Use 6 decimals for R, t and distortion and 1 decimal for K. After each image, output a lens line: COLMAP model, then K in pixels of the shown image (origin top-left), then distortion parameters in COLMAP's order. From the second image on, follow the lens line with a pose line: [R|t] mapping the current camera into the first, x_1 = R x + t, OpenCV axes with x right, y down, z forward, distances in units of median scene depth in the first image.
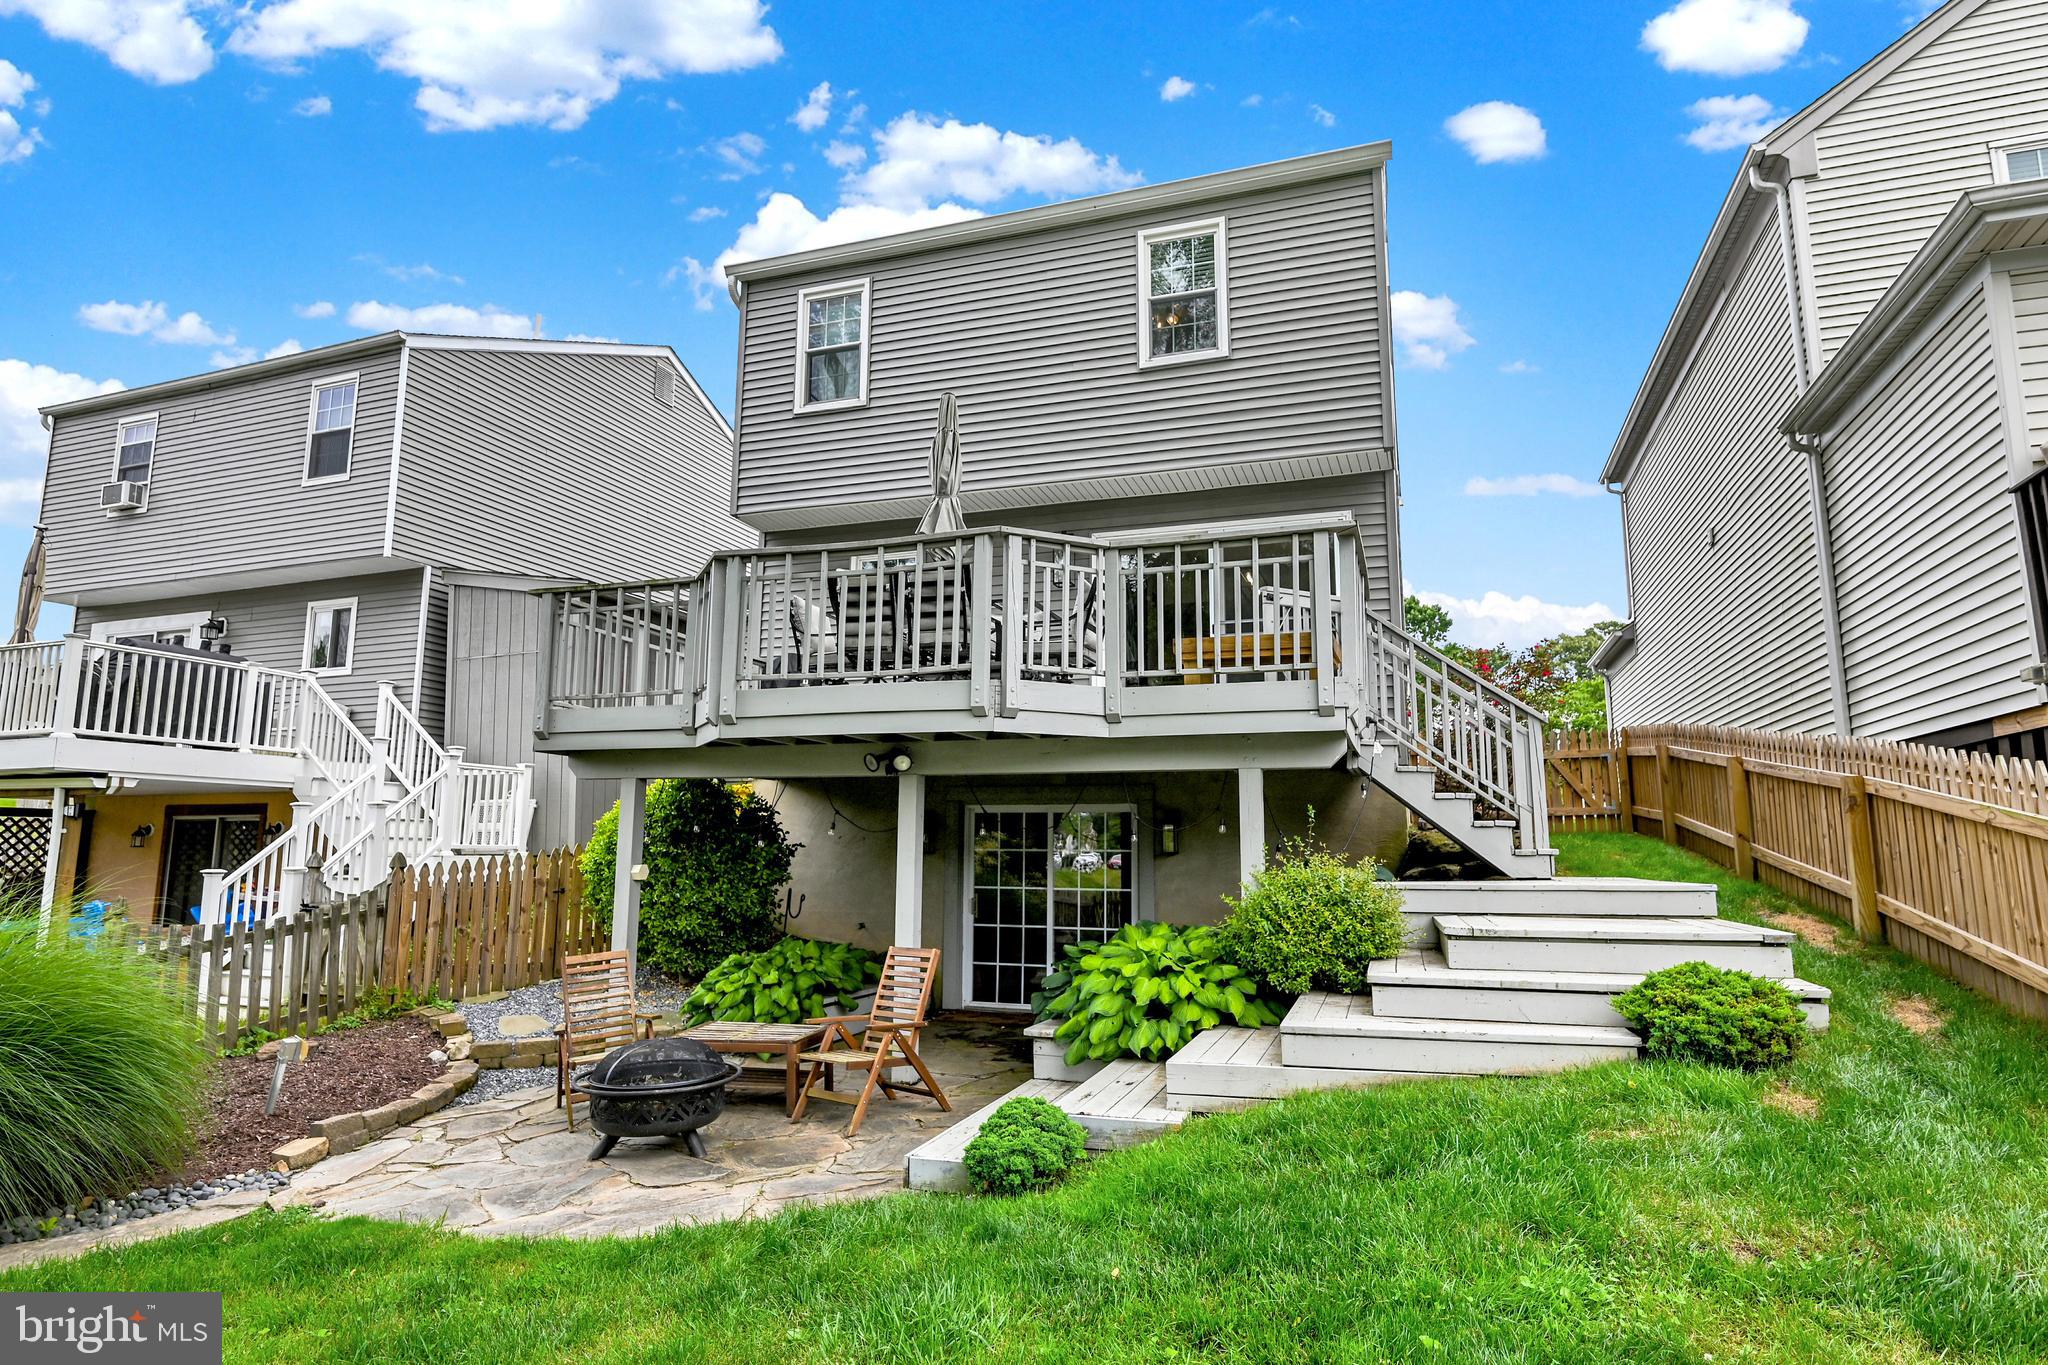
lens RADIAL K [[1124.9, 0, 1024.0], [0, 1124.9, 682.5], [0, 0, 1]] dist [-0.000907, -0.000449]
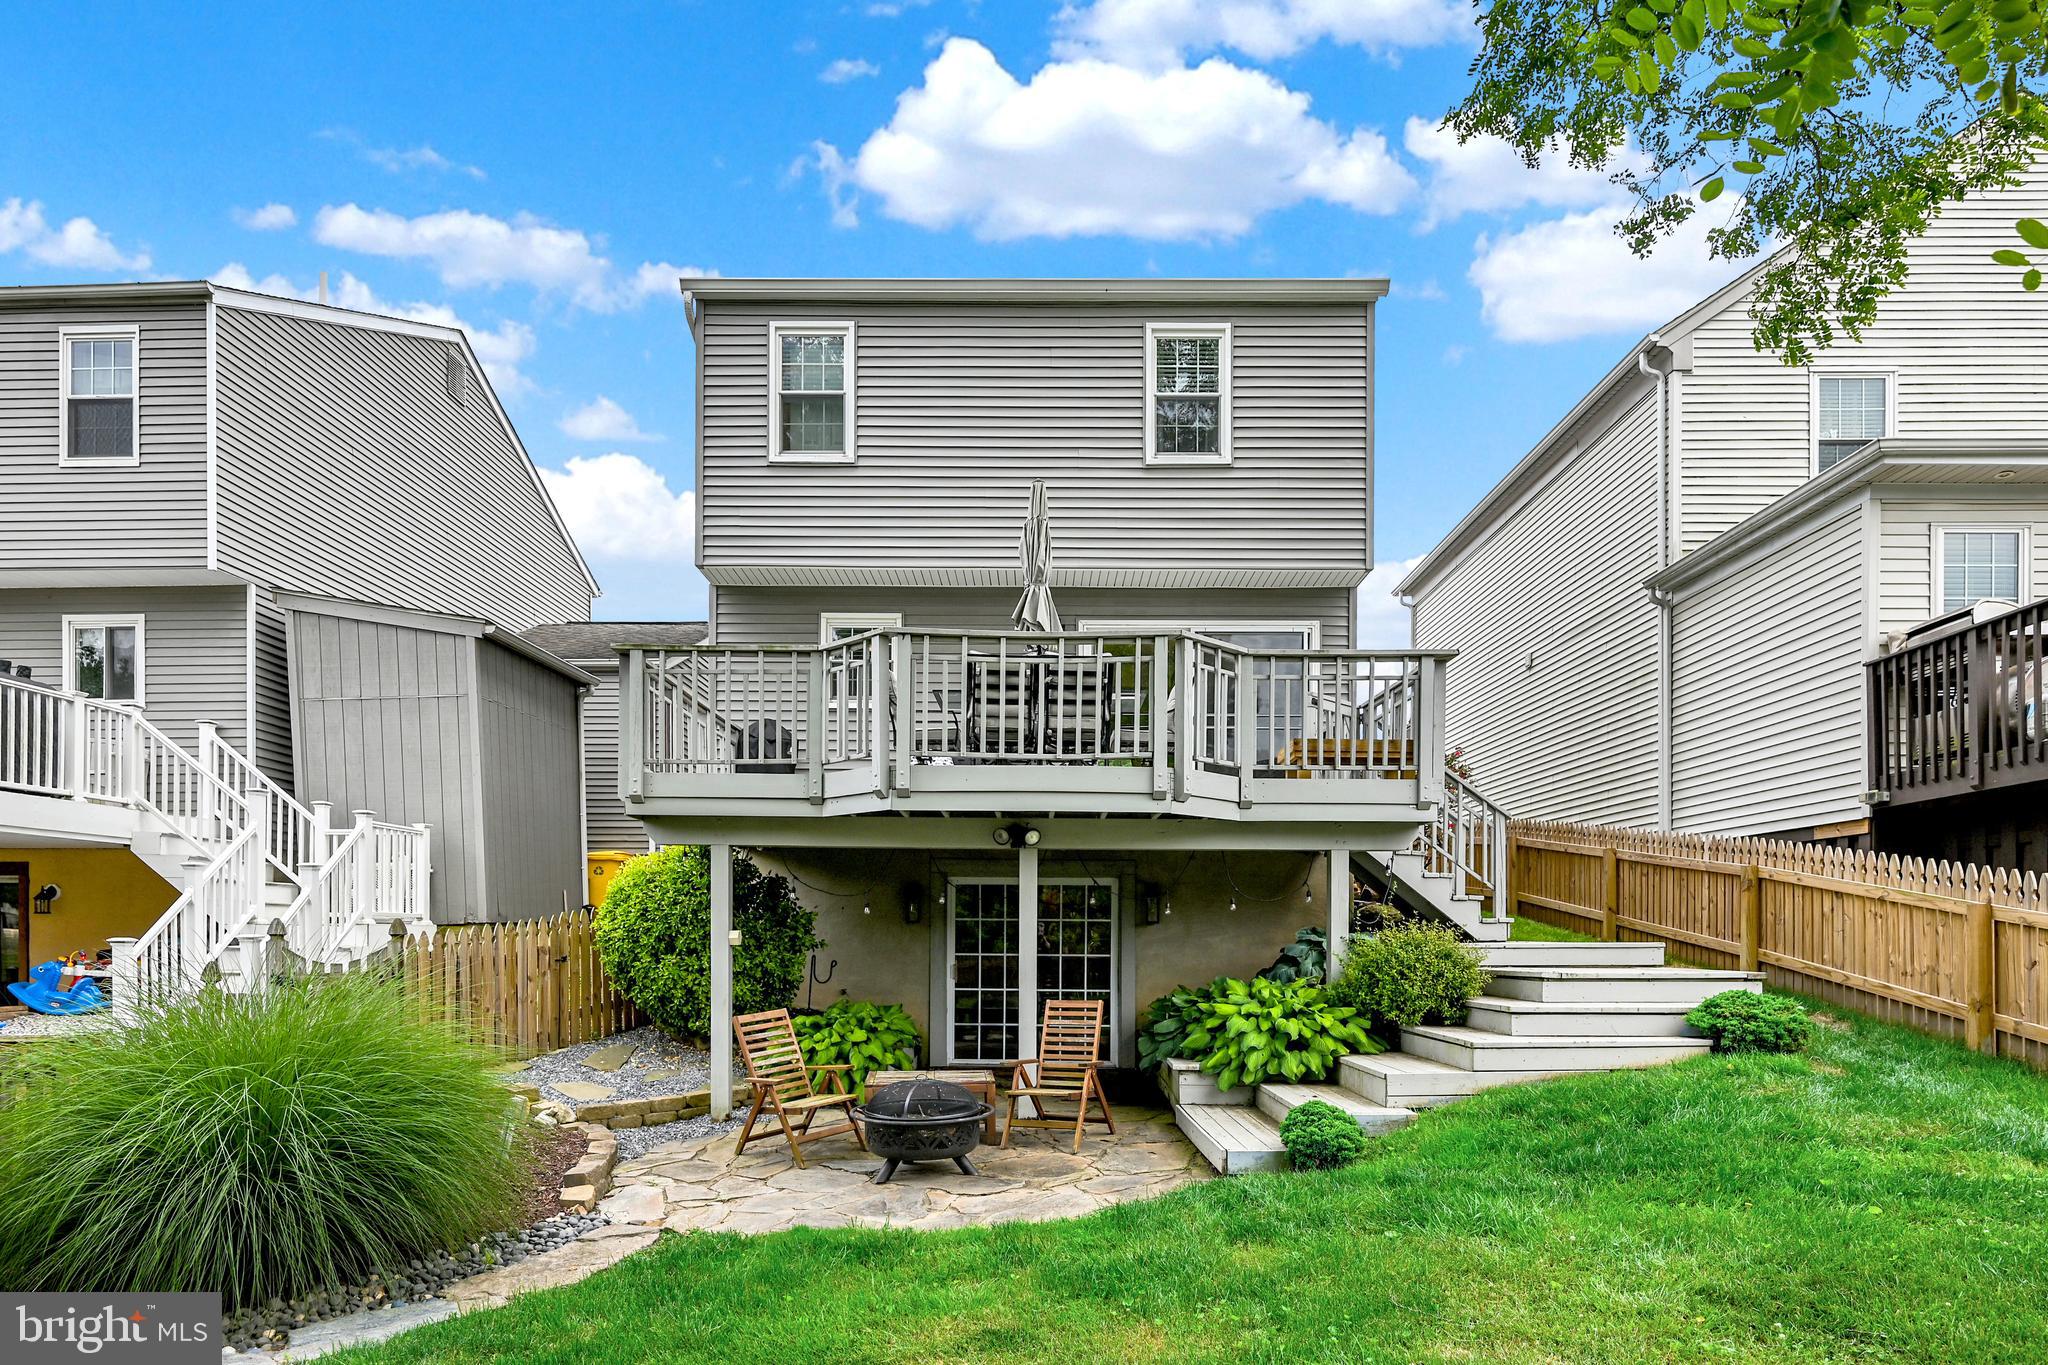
lens RADIAL K [[1196.9, 0, 1026.6], [0, 1196.9, 932.8], [0, 0, 1]] dist [0.001469, -0.001126]
pose [[0.950134, 0.000294, 0.311840, -0.375034], [-0.047543, 0.988446, 0.143926, -0.003358], [-0.308195, -0.151575, 0.939170, -0.084152]]
